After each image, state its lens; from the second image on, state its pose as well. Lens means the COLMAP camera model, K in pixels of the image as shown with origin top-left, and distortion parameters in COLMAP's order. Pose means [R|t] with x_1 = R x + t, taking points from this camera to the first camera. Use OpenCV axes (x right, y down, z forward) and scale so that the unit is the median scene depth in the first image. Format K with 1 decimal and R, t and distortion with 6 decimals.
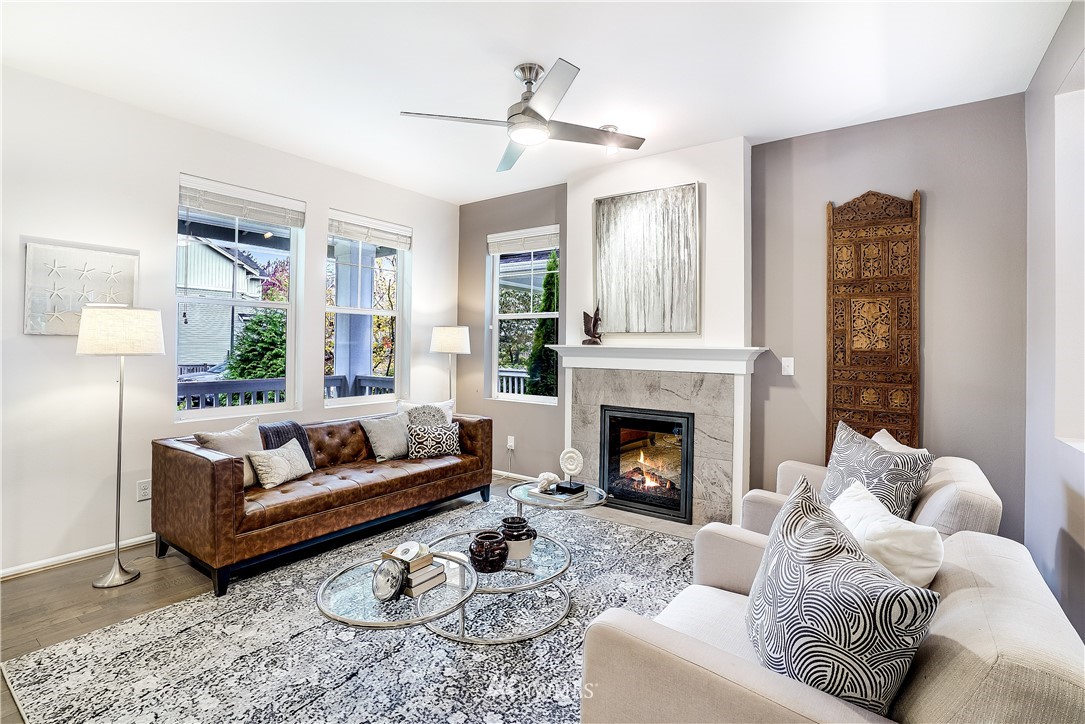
lens RADIAL K [[512.9, 0, 543.1], [0, 512.9, 345.3], [0, 0, 1]] dist [-0.061884, -0.000419]
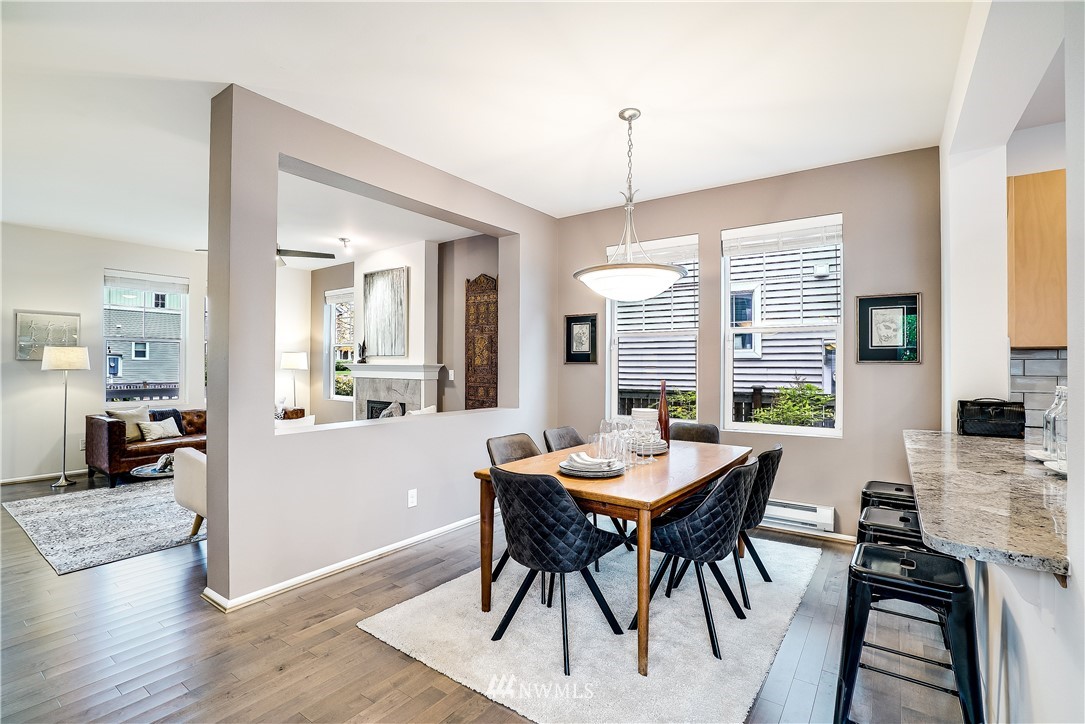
lens RADIAL K [[497.7, 0, 542.5], [0, 497.7, 362.0], [0, 0, 1]] dist [-0.046530, 0.000615]
pose [[0.999939, -0.006792, -0.008691, 0.806898], [0.006763, 0.999972, -0.003332, 0.005125], [0.008713, 0.003273, 0.999957, -0.676094]]
